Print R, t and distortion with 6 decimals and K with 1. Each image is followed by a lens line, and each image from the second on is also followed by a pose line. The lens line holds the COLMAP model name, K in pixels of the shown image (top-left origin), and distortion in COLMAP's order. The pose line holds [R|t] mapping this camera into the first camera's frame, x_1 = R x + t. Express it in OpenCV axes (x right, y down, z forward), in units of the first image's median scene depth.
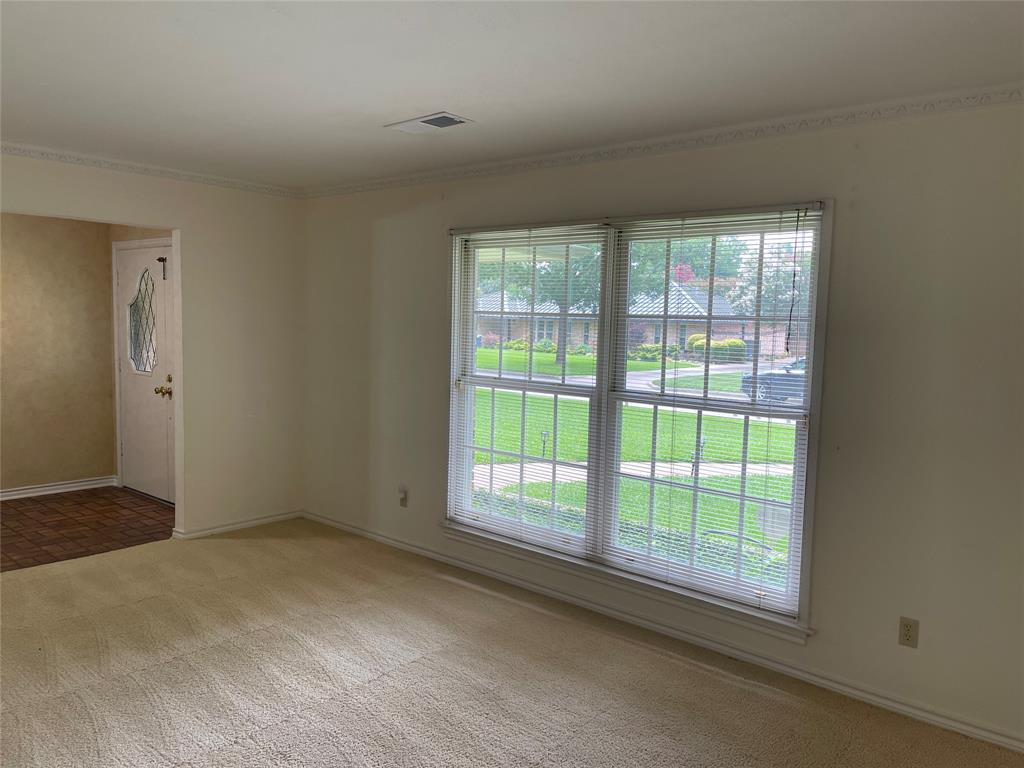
lens RADIAL K [[774.7, 0, 511.4], [0, 774.7, 381.6], [0, 0, 1]] dist [0.029099, -0.028829]
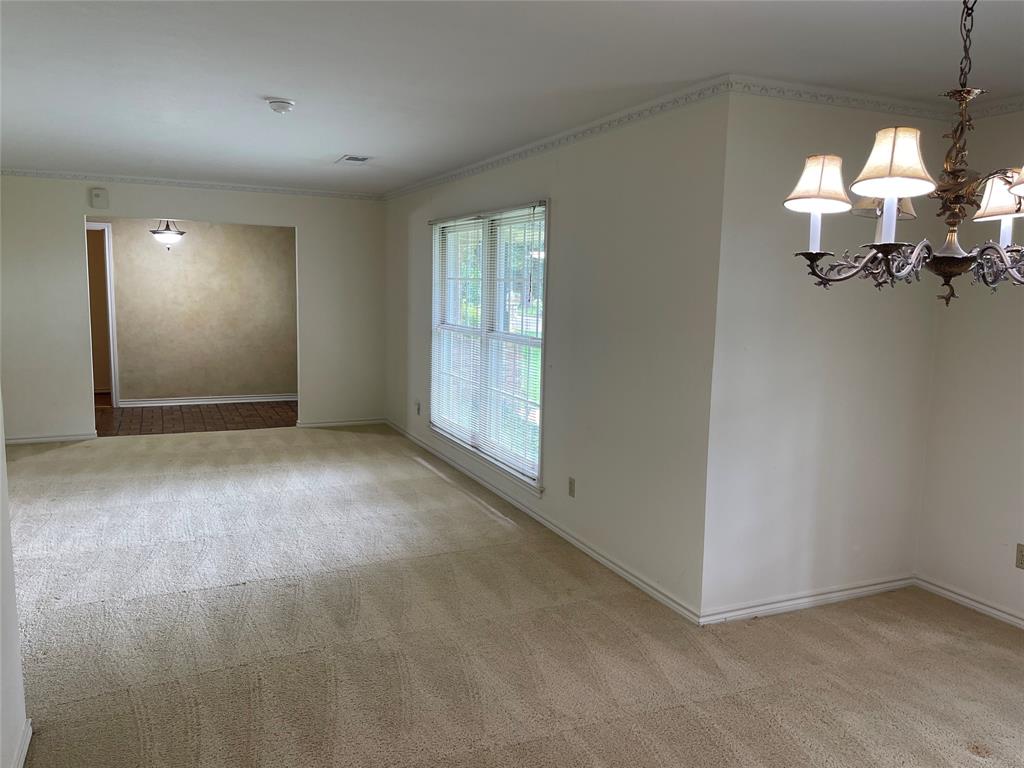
lens RADIAL K [[777.0, 0, 512.1], [0, 777.0, 385.6], [0, 0, 1]] dist [-0.002124, -0.000047]
pose [[0.916049, 0.046496, -0.398361, 0.809586], [-0.030985, 0.998493, 0.045292, 0.049331], [0.399867, -0.029147, 0.916110, -0.342057]]
